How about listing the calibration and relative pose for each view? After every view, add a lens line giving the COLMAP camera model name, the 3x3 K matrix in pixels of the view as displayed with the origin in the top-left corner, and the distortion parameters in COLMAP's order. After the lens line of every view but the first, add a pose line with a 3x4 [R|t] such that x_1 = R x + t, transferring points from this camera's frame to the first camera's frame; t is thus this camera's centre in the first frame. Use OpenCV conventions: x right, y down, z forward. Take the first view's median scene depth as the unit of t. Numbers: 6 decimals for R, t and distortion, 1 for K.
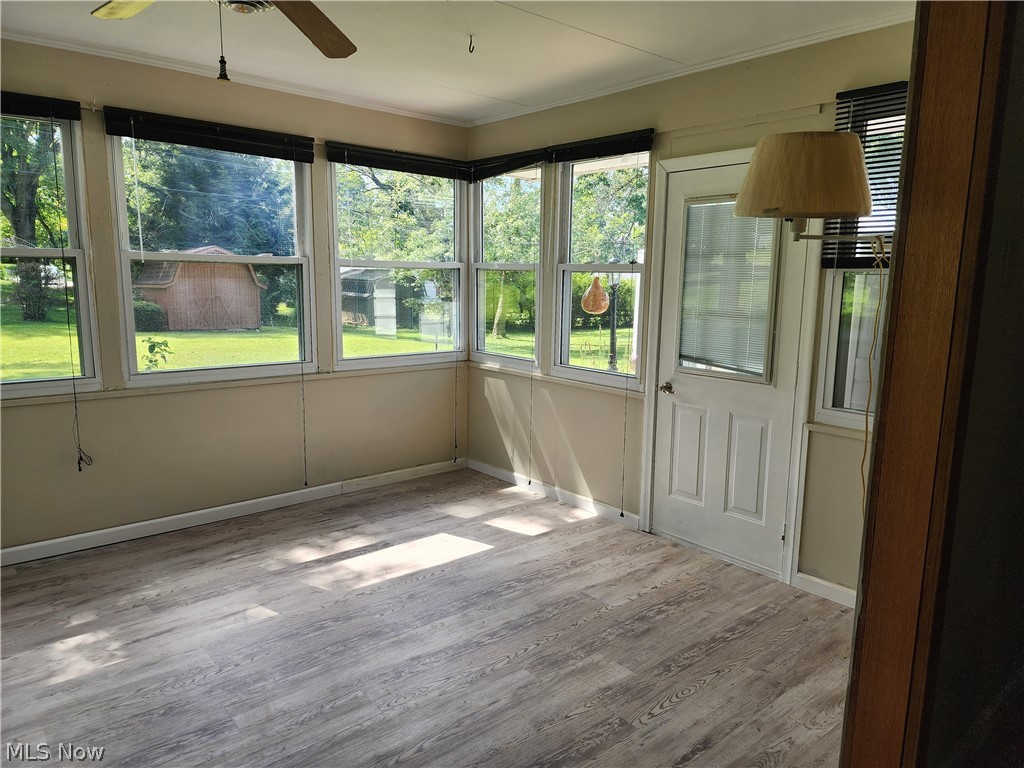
lens RADIAL K [[690.9, 0, 512.7], [0, 690.9, 379.1], [0, 0, 1]] dist [0.070784, -0.052240]
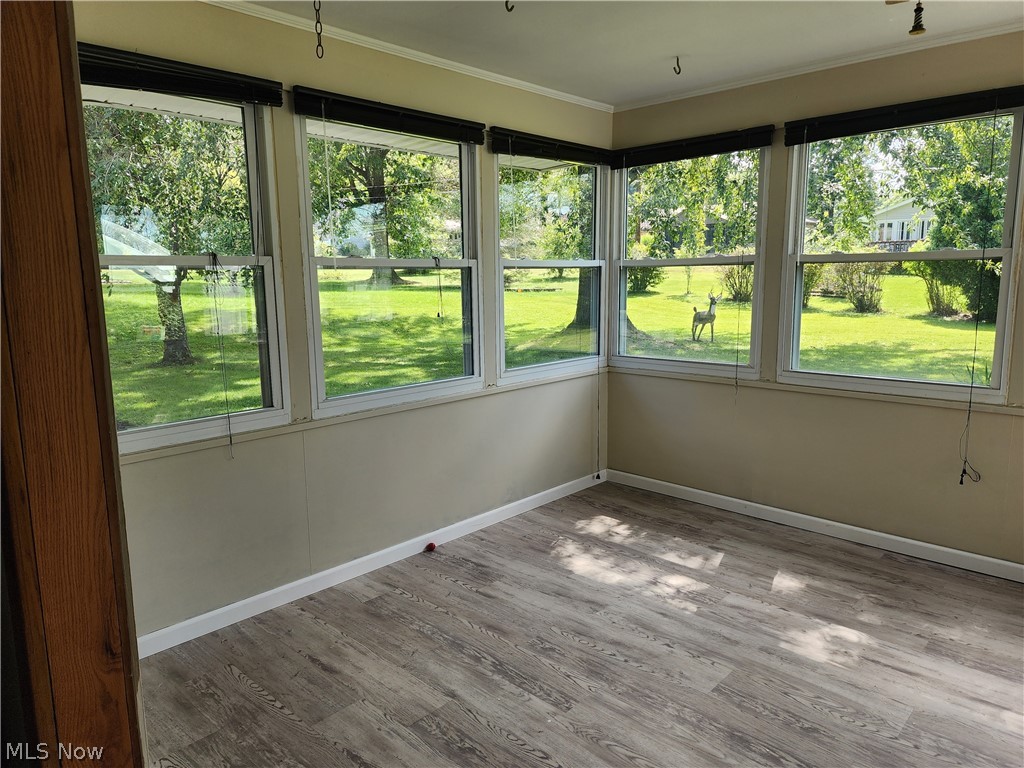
lens RADIAL K [[690.9, 0, 515.5], [0, 690.9, 377.4], [0, 0, 1]] dist [0.070784, -0.052240]
pose [[0.123178, 0.127585, -0.984149, 0.230558], [-0.136492, 0.984455, 0.110540, -0.033578], [0.982953, 0.120713, 0.138678, 0.280091]]
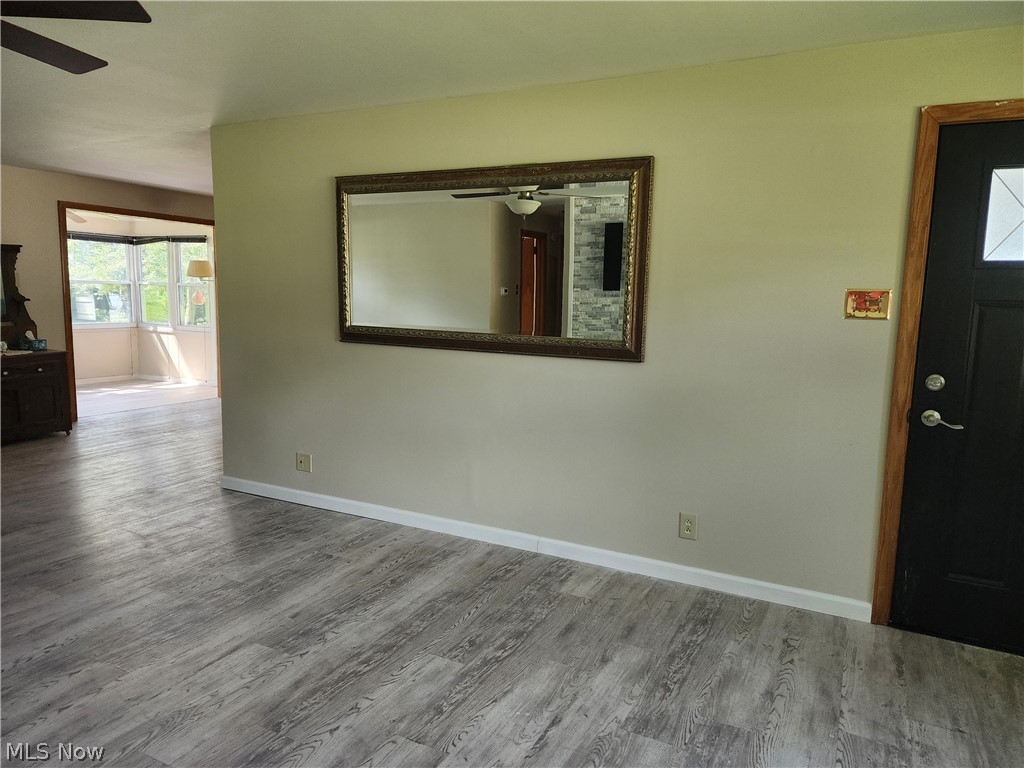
lens RADIAL K [[690.9, 0, 518.6], [0, 690.9, 383.9], [0, 0, 1]] dist [0.070784, -0.052240]
pose [[0.920718, -0.047685, 0.387304, 0.267283], [0.053326, 0.998570, -0.003825, 0.345662], [-0.386568, 0.024175, 0.921944, -2.276587]]
